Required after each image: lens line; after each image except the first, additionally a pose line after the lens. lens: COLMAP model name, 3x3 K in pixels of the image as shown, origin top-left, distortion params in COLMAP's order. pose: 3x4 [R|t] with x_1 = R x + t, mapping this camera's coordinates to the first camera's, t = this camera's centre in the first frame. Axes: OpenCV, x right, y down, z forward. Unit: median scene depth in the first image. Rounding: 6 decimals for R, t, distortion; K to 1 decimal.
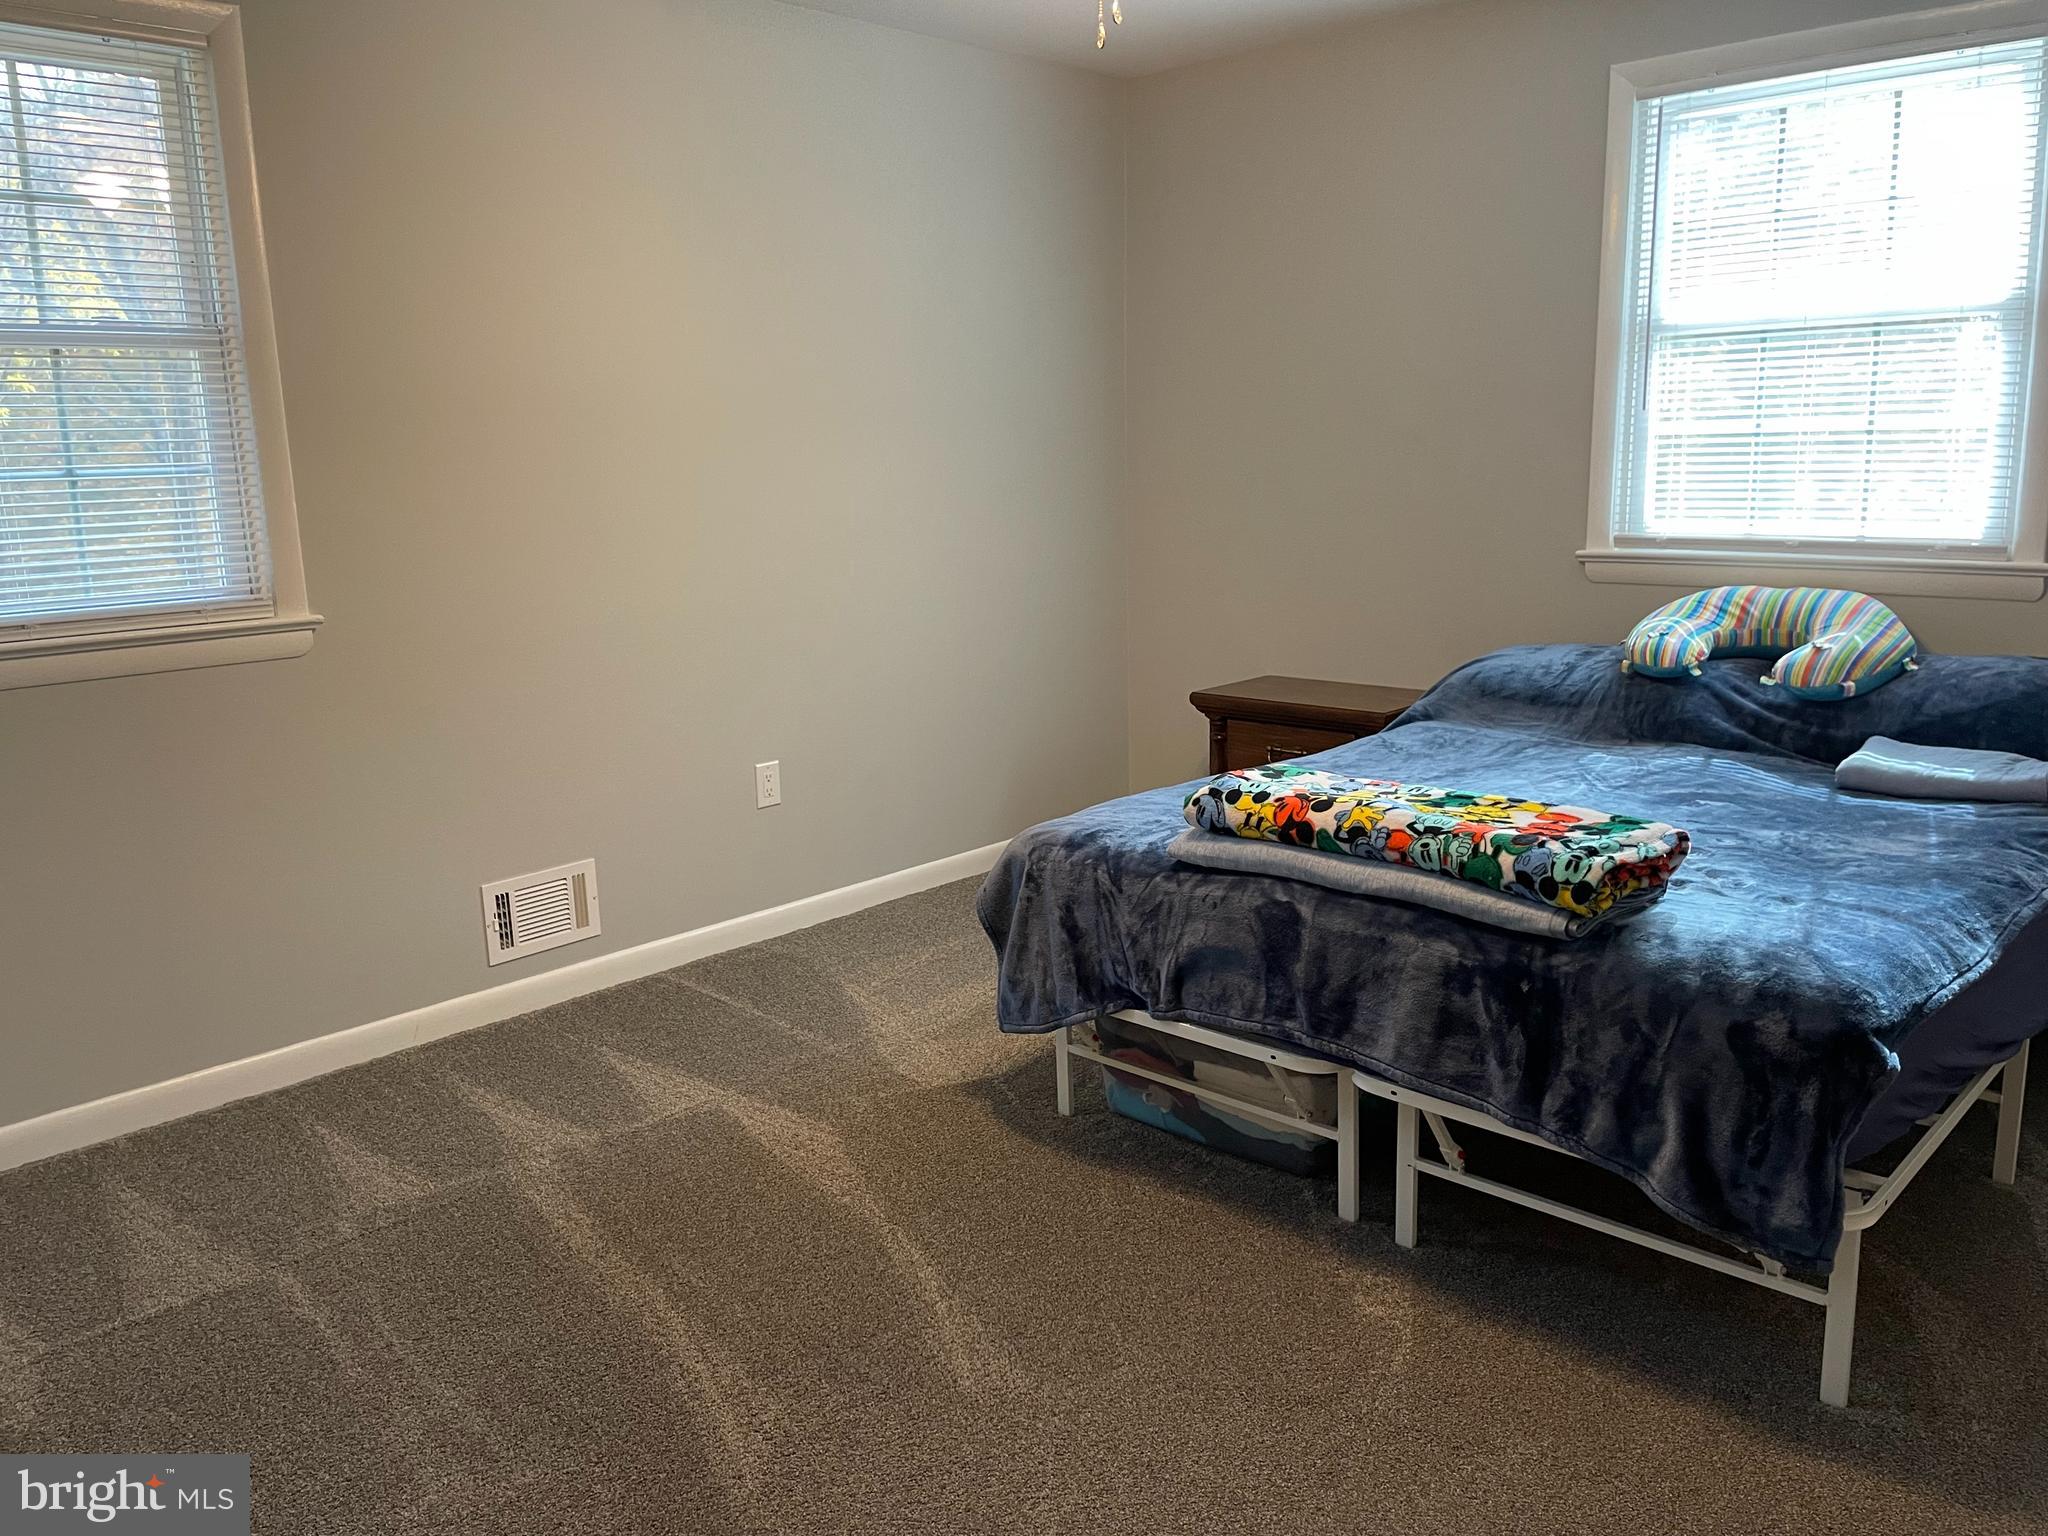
lens RADIAL K [[1540.5, 0, 1003.6], [0, 1540.5, 751.9], [0, 0, 1]] dist [0.116375, -0.143211]
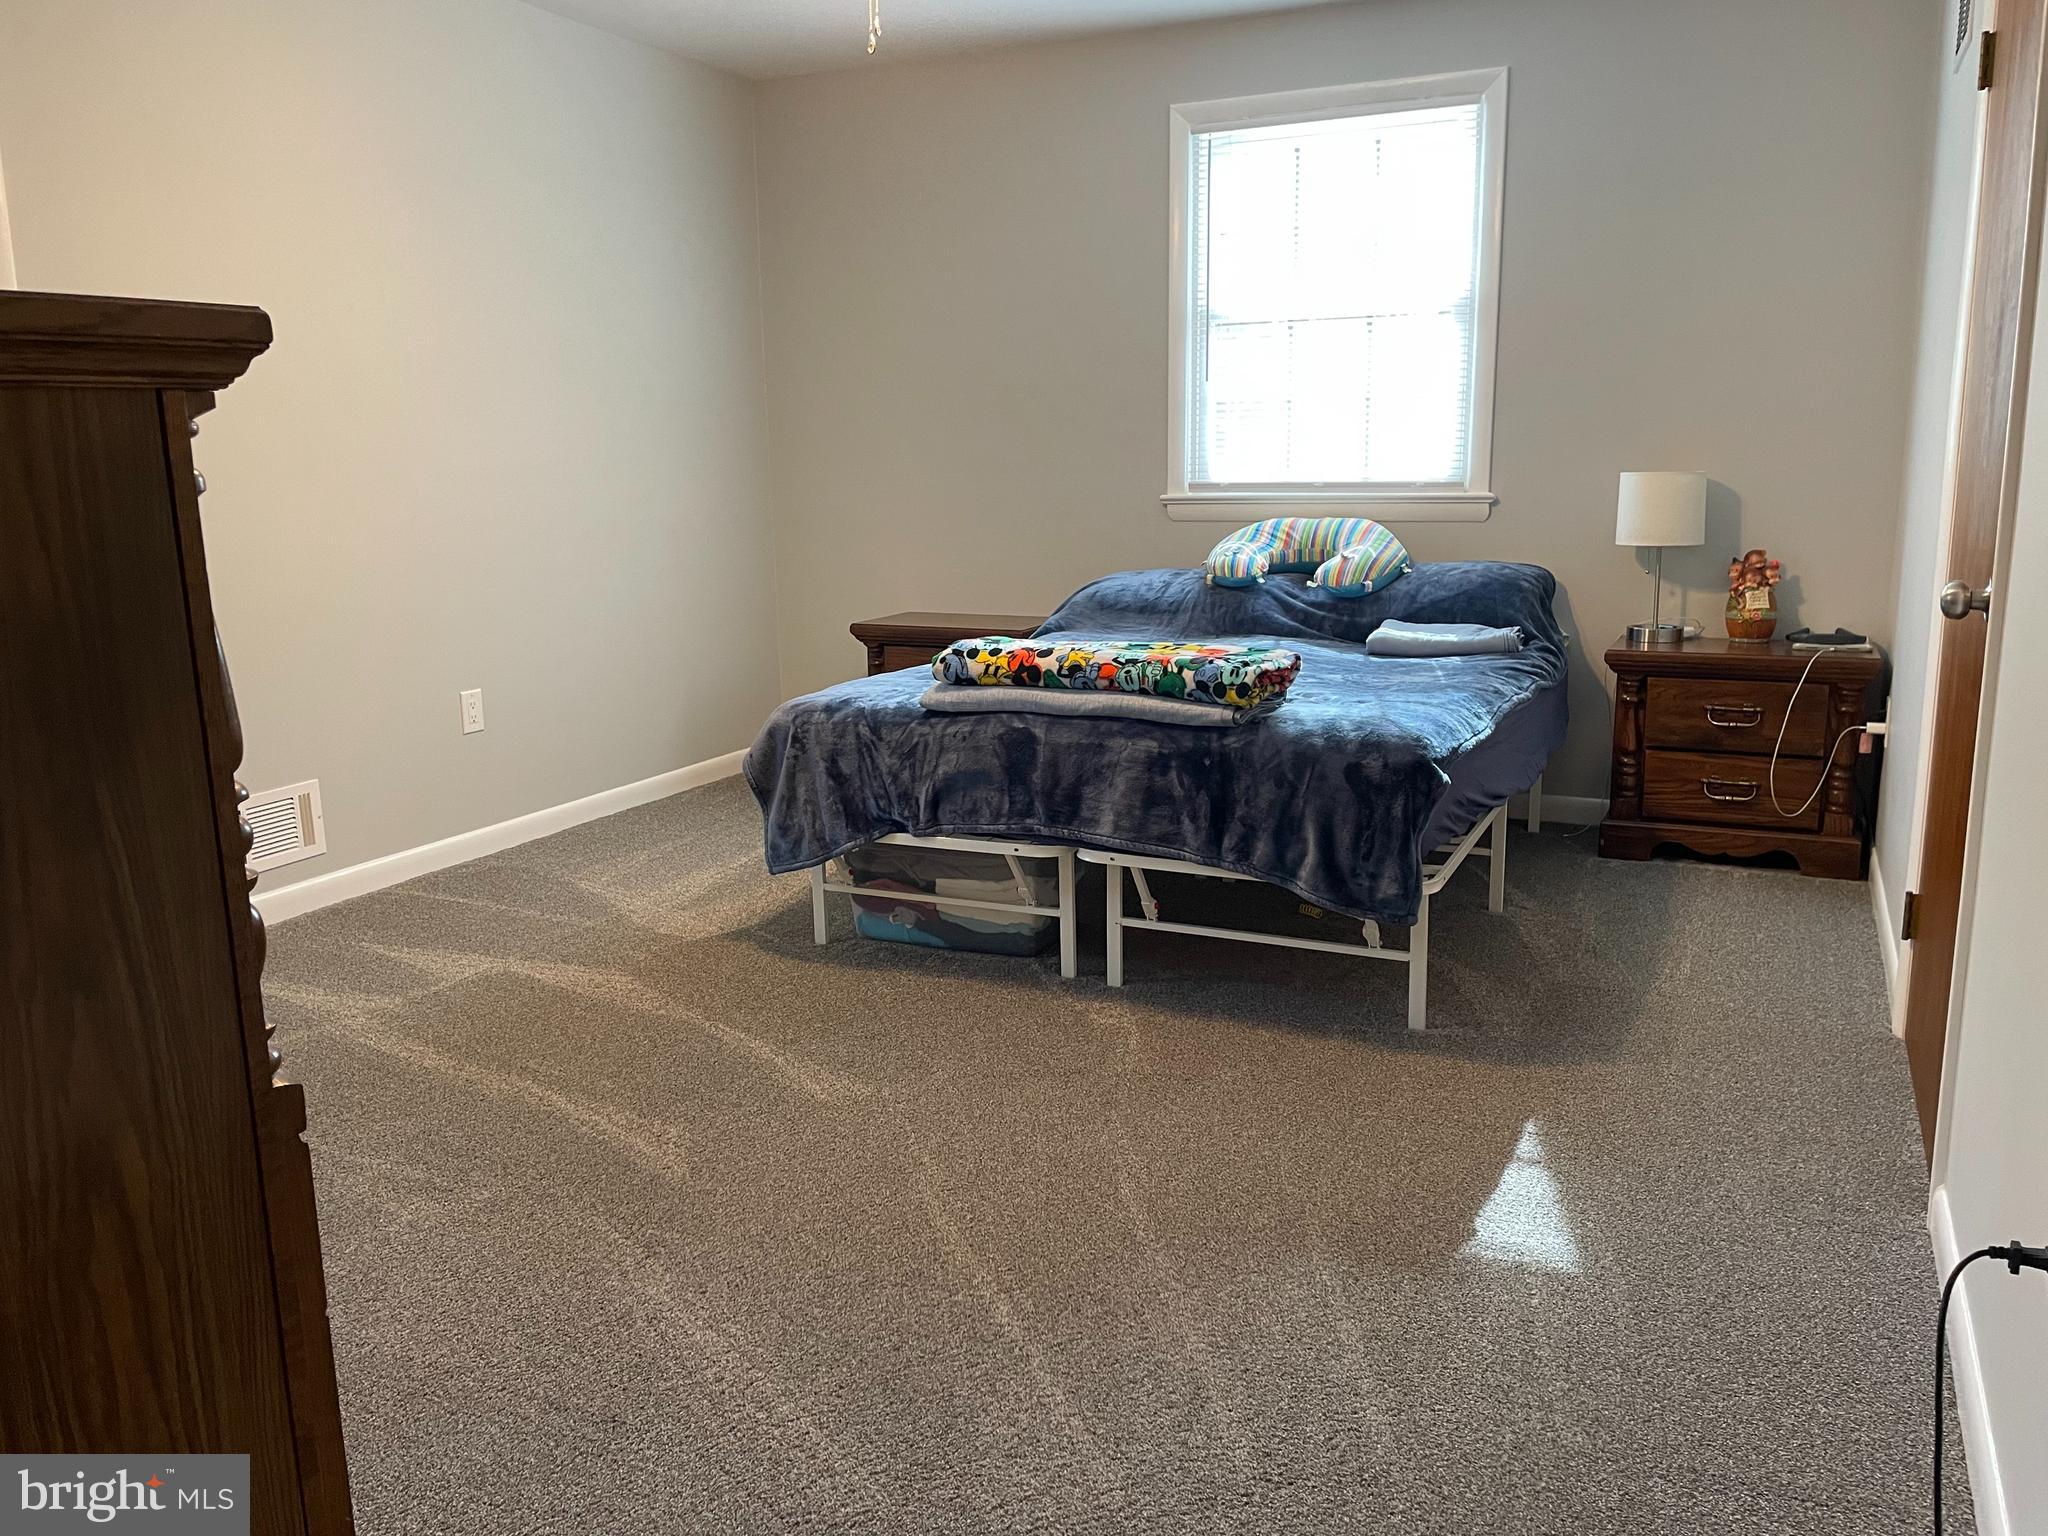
lens RADIAL K [[1540.5, 0, 1003.6], [0, 1540.5, 751.9], [0, 0, 1]] dist [0.116375, -0.143211]
pose [[0.952838, -0.048155, 0.299635, -0.210121], [0.050679, 0.998715, -0.000652, 0.111406], [-0.299218, 0.015806, 0.954054, -0.216904]]
